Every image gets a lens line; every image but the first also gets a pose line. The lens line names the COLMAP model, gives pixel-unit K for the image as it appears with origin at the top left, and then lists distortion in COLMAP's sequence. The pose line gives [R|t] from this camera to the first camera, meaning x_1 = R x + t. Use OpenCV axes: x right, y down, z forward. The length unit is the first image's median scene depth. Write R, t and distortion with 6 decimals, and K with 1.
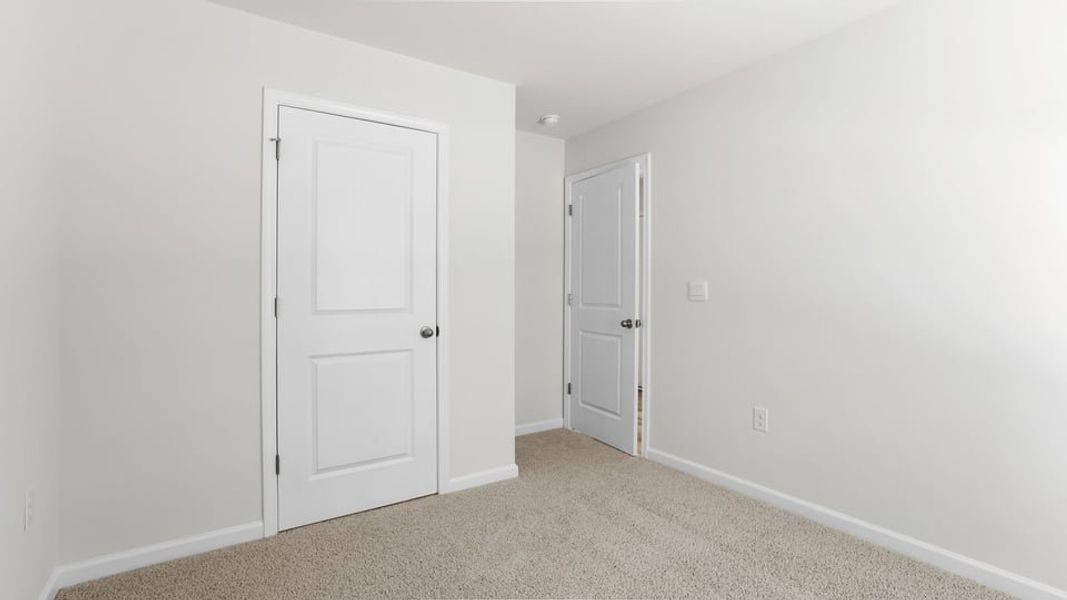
lens RADIAL K [[500.5, 0, 531.3], [0, 500.5, 293.7], [0, 0, 1]] dist [-0.017381, 0.000744]
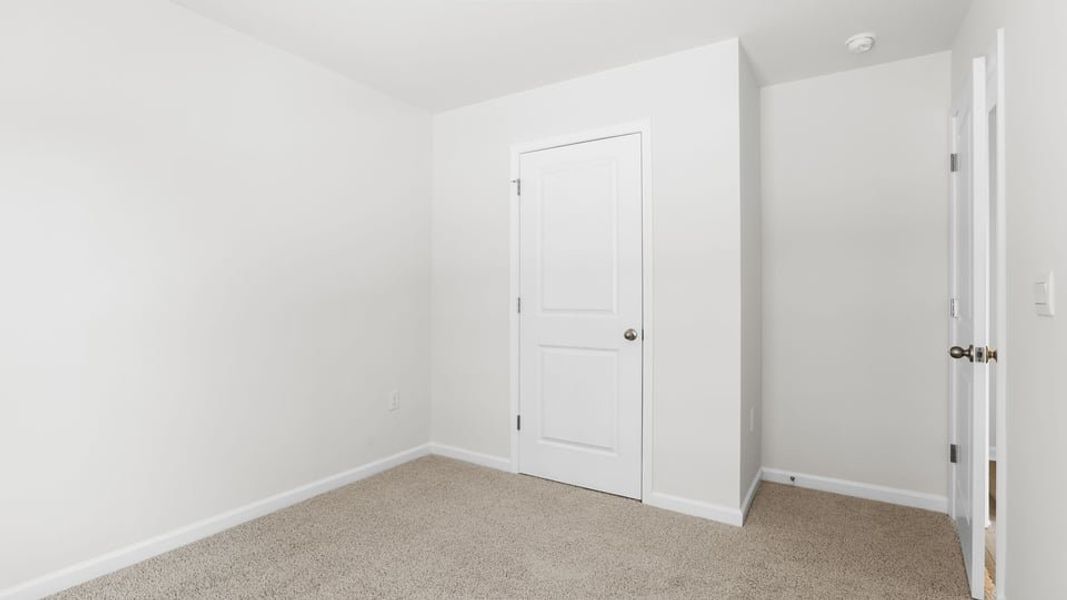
lens RADIAL K [[500.5, 0, 531.3], [0, 500.5, 293.7], [0, 0, 1]] dist [-0.017381, 0.000744]
pose [[0.395424, 0.001751, -0.918497, 0.629308], [-0.007671, 0.999970, -0.001396, -0.001535], [0.918467, 0.007598, 0.395425, 0.420182]]
